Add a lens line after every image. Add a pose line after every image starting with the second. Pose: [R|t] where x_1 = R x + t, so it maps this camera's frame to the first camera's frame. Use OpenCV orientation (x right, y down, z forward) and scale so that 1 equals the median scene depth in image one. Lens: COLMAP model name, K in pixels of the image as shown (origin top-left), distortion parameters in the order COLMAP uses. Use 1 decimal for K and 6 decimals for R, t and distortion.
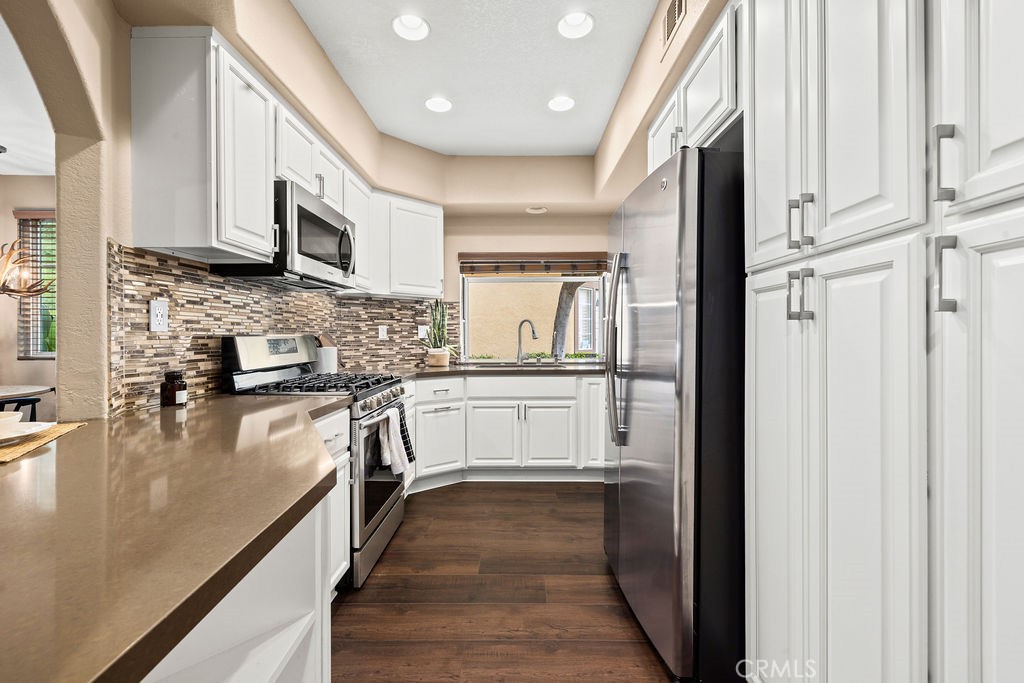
lens RADIAL K [[429.2, 0, 508.2], [0, 429.2, 338.9], [0, 0, 1]] dist [-0.004380, 0.000281]
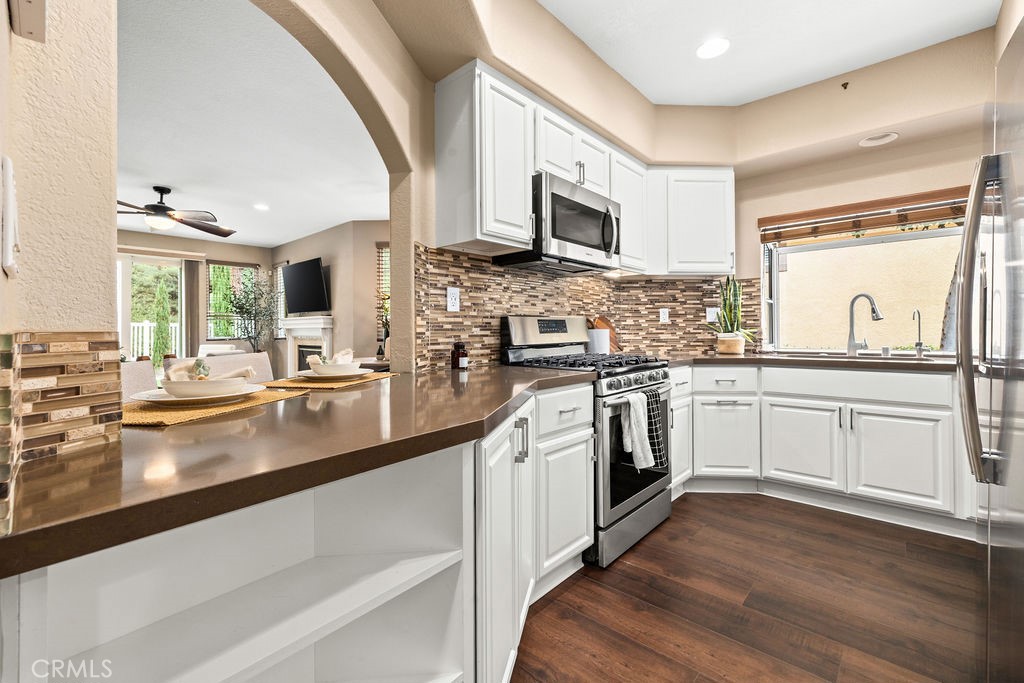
lens RADIAL K [[429.2, 0, 509.4], [0, 429.2, 331.4], [0, 0, 1]] dist [-0.004380, 0.000281]
pose [[0.751140, -0.000427, -0.660143, 0.140568], [-0.000258, 1.000000, -0.000941, 0.036847], [0.660143, 0.000877, 0.751139, 0.113168]]
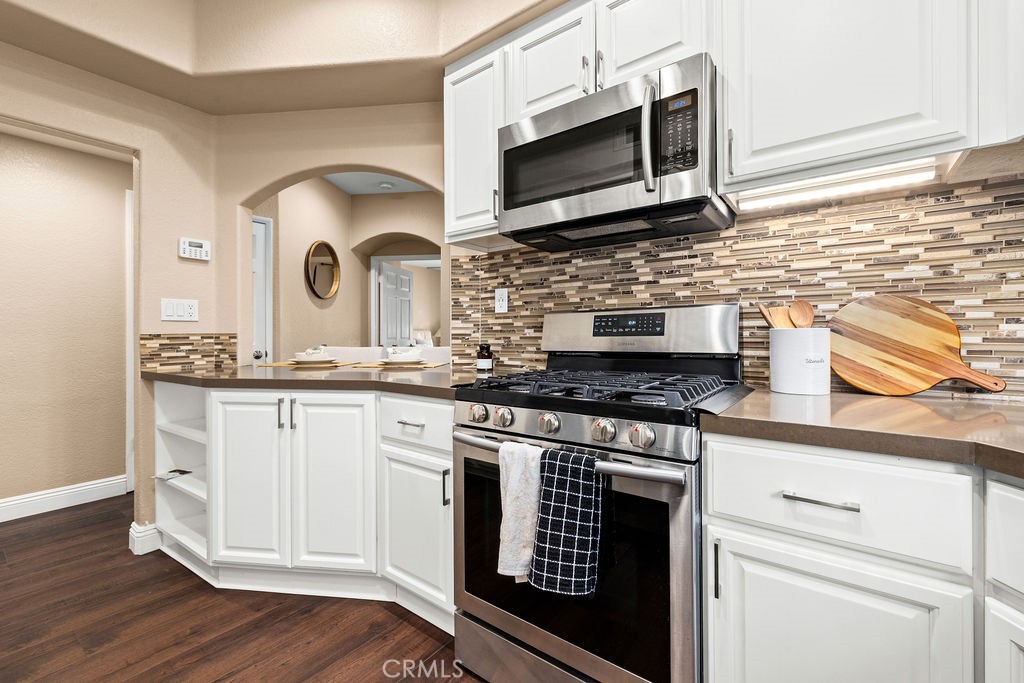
lens RADIAL K [[429.2, 0, 516.4], [0, 429.2, 337.1], [0, 0, 1]] dist [-0.004380, 0.000281]
pose [[-0.580971, 0.010169, -0.813860, 0.167768], [0.001042, 0.999930, 0.011750, 0.033598], [0.813923, 0.005978, -0.580942, 1.478778]]
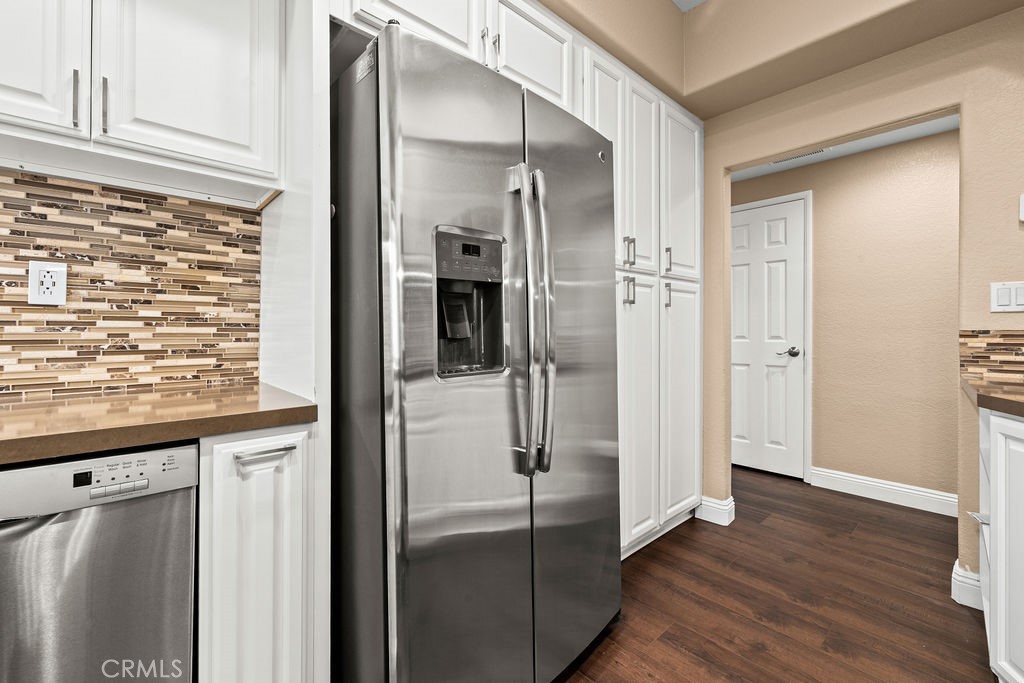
lens RADIAL K [[429.2, 0, 497.6], [0, 429.2, 327.4], [0, 0, 1]] dist [-0.004380, 0.000281]
pose [[-0.662237, 0.006168, 0.749269, -0.189727], [0.004530, 0.999981, -0.004228, 0.031591], [-0.749281, 0.000594, -0.662252, 1.363755]]
